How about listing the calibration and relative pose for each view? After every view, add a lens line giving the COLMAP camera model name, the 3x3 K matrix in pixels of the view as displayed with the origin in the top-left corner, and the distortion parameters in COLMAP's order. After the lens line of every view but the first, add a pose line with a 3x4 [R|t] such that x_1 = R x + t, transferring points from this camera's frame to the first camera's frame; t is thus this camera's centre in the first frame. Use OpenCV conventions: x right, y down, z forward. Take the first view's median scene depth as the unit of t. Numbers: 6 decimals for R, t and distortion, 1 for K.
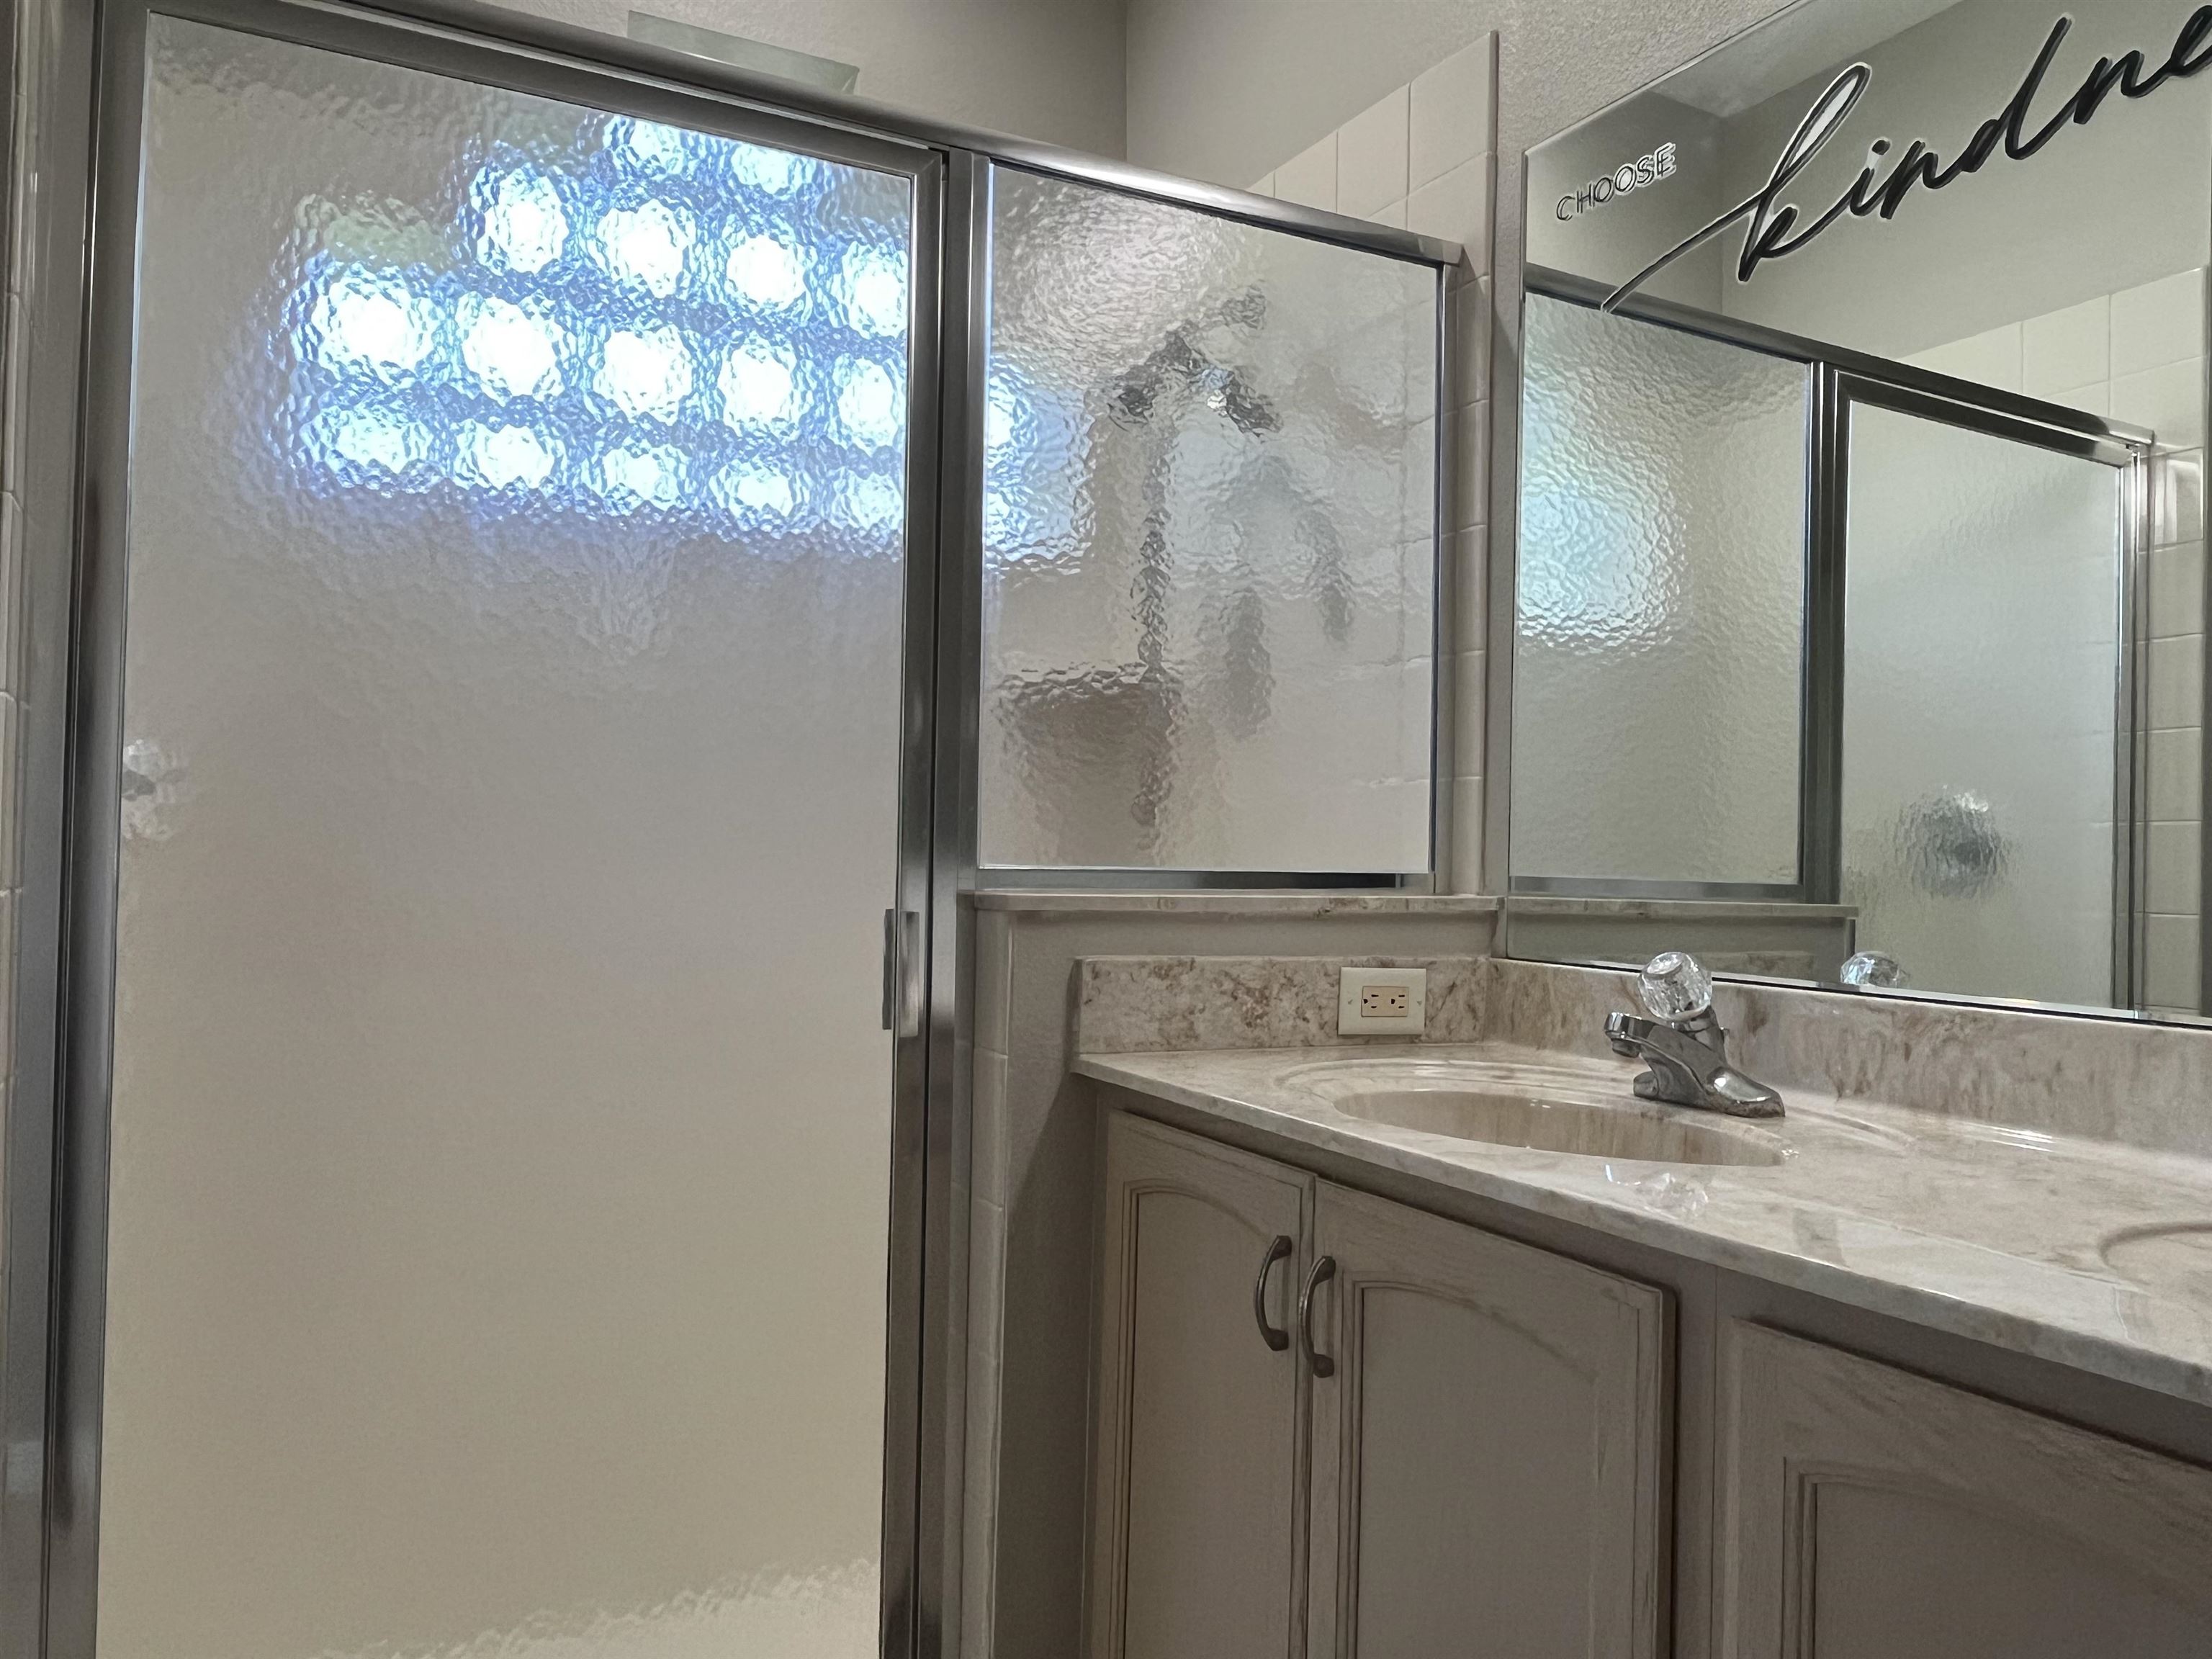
lens RADIAL K [[1562.8, 0, 1106.0], [0, 1562.8, 829.5], [0, 0, 1]] dist [0.002538, -0.005871]
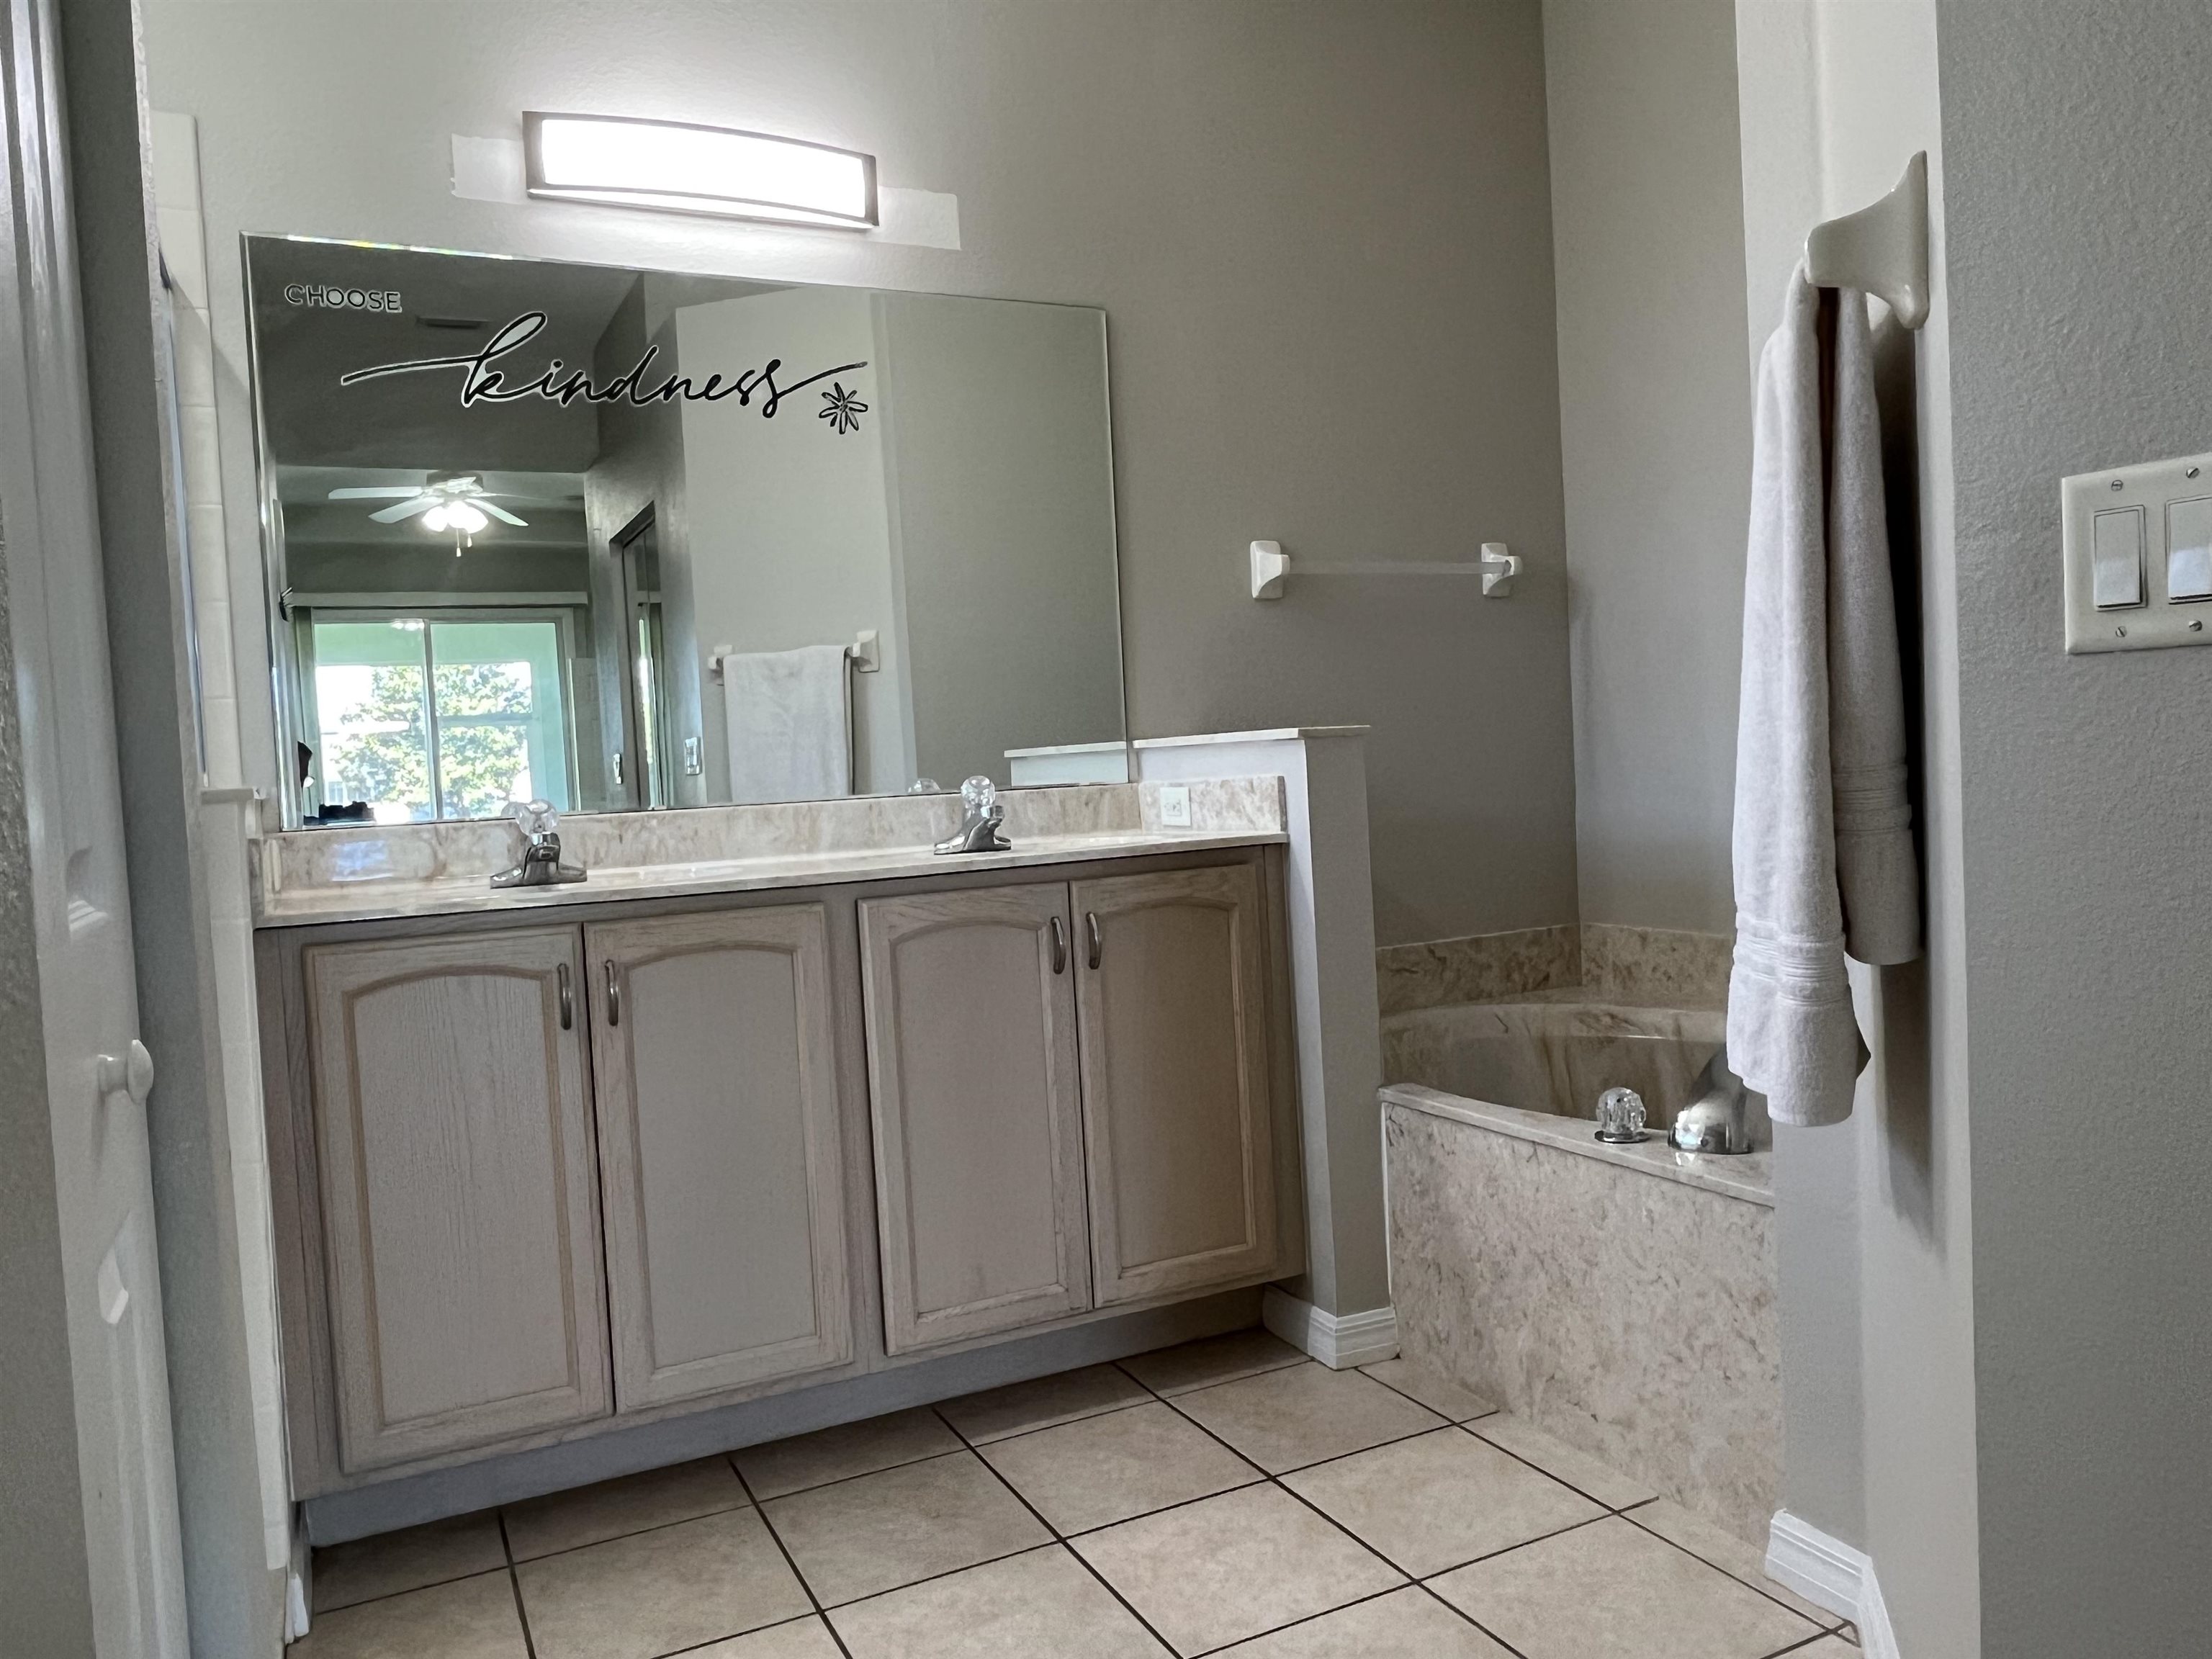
lens RADIAL K [[1562.8, 0, 1106.0], [0, 1562.8, 829.5], [0, 0, 1]] dist [0.002538, -0.005871]
pose [[0.021269, -0.069328, 0.997367, -1.521117], [0.033384, 0.997086, 0.068597, 0.013900], [-0.999216, 0.031837, 0.023521, 0.339798]]
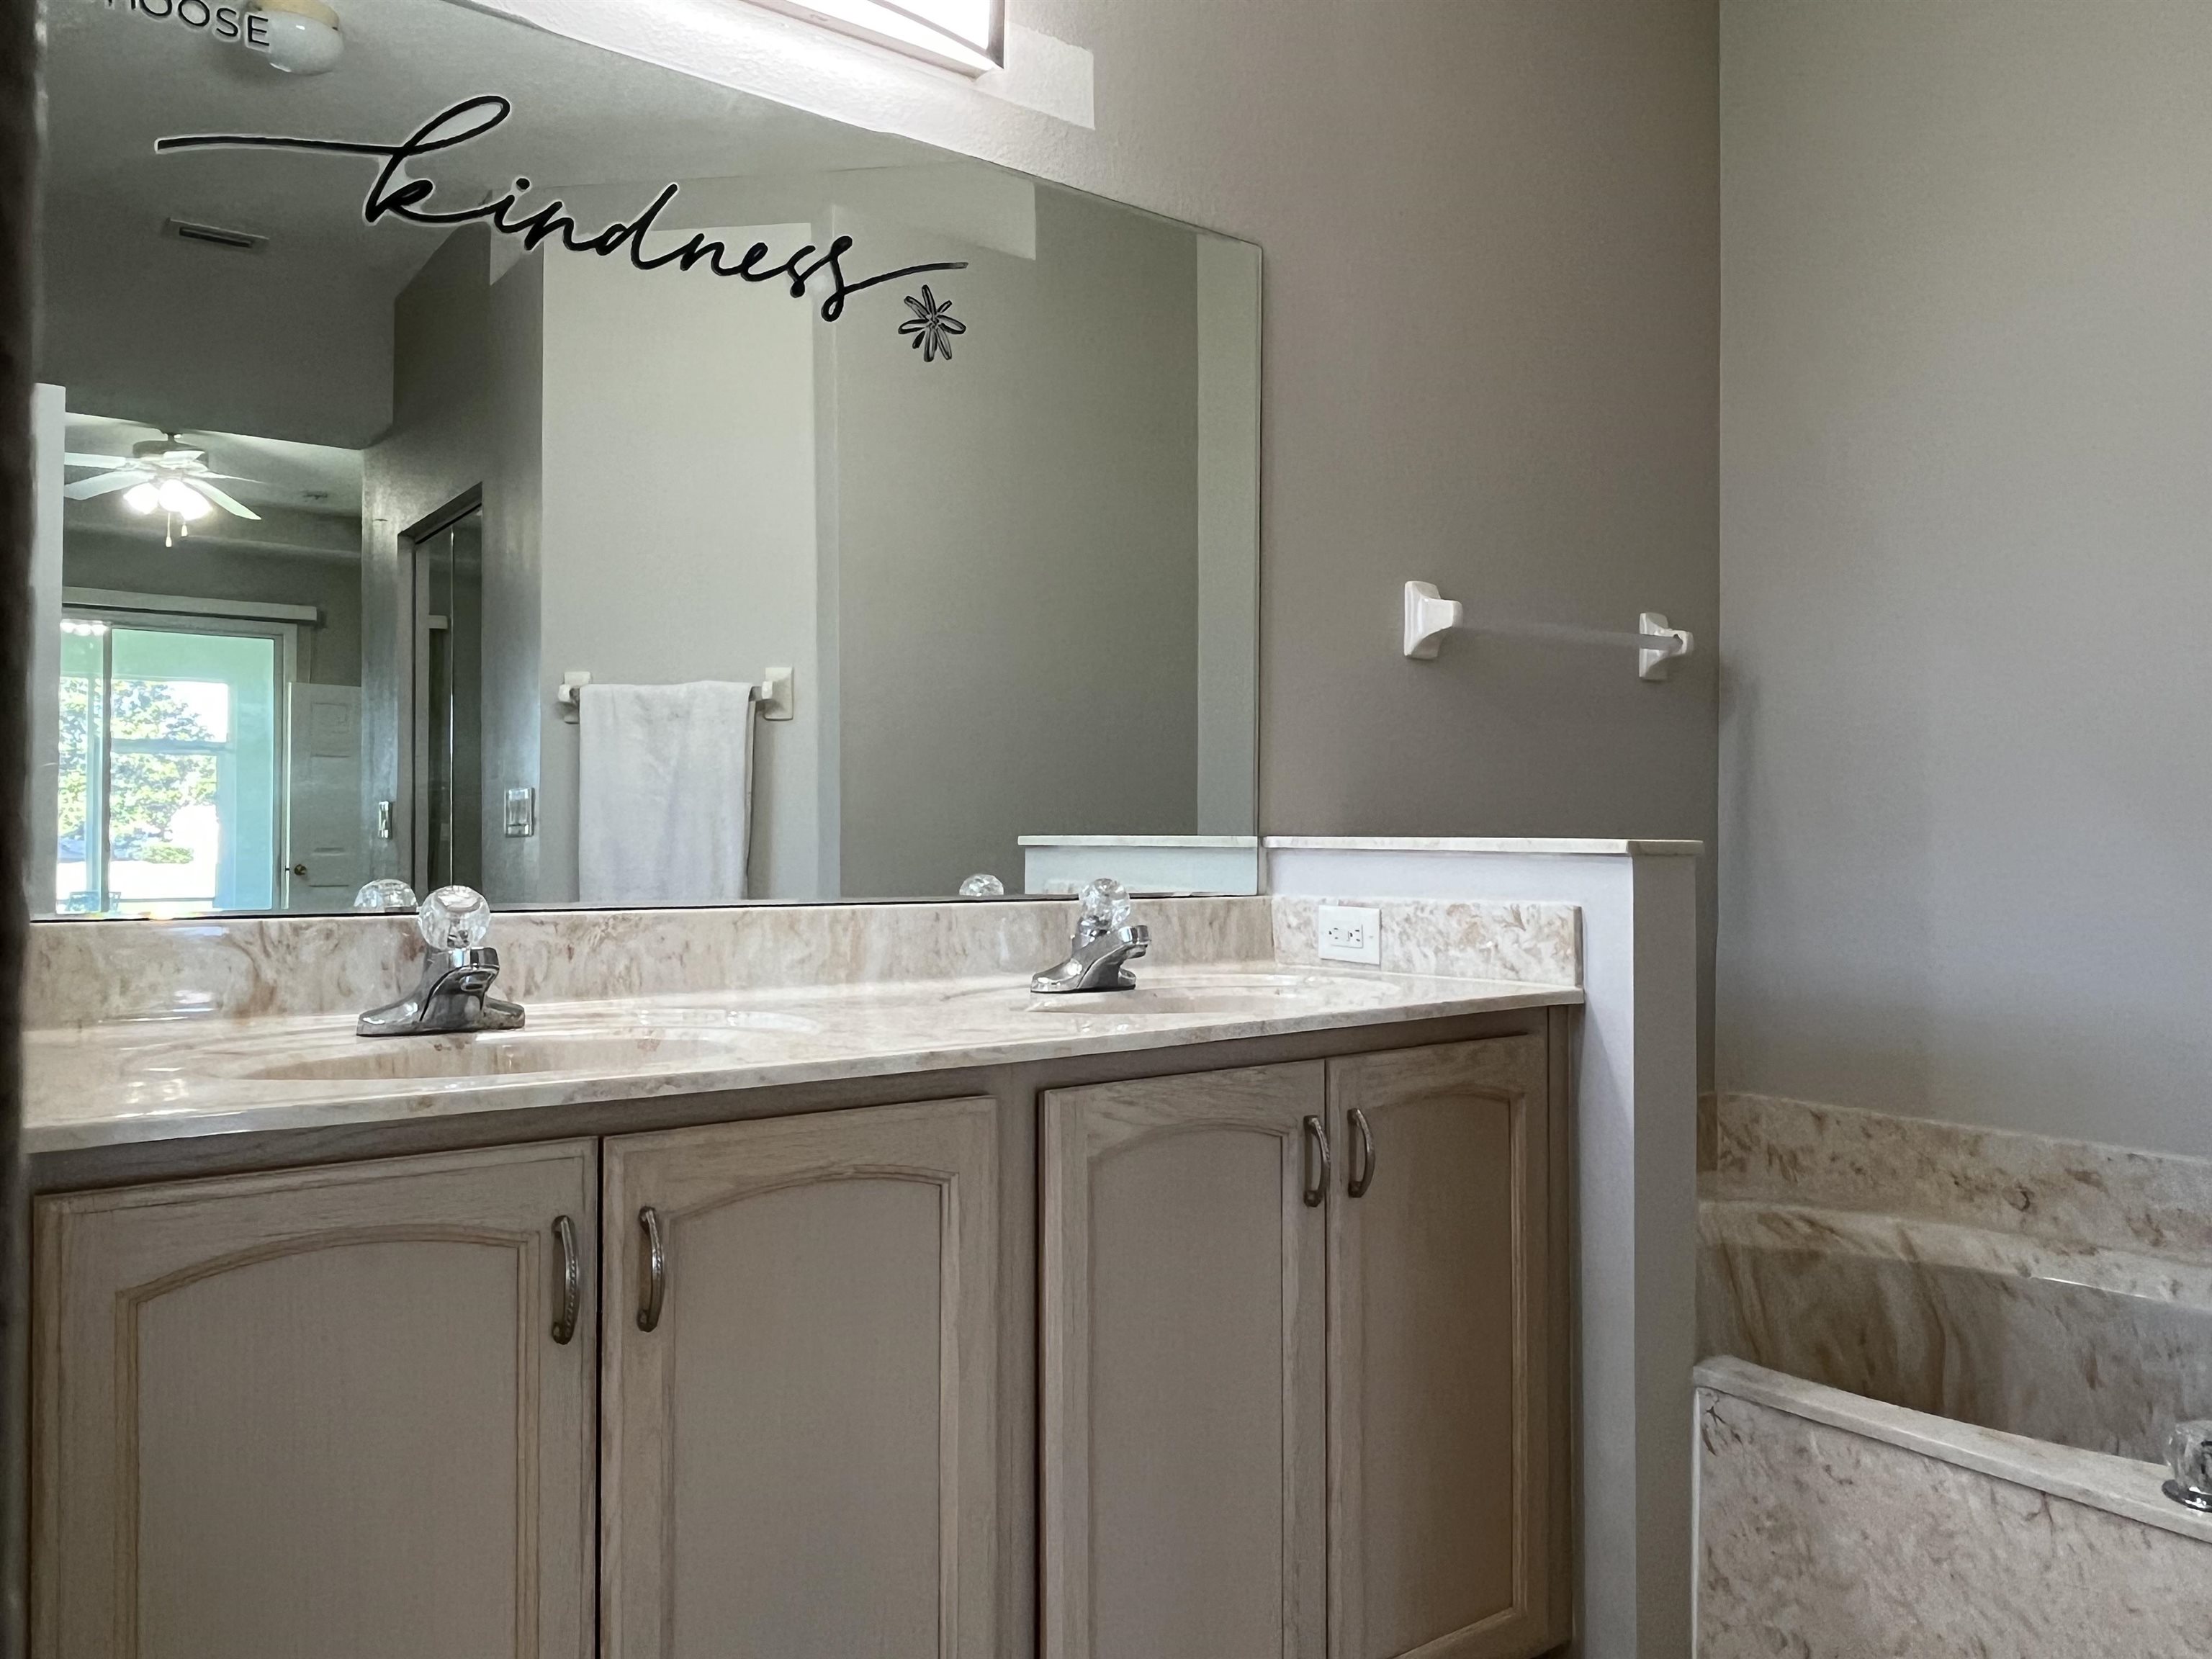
lens RADIAL K [[1562.8, 0, 1106.0], [0, 1562.8, 829.5], [0, 0, 1]] dist [0.002538, -0.005871]
pose [[-0.154874, -0.022804, 0.987671, -0.793557], [-0.030464, 0.999368, 0.018297, 0.009452], [-0.987464, -0.027255, -0.155471, 0.800624]]
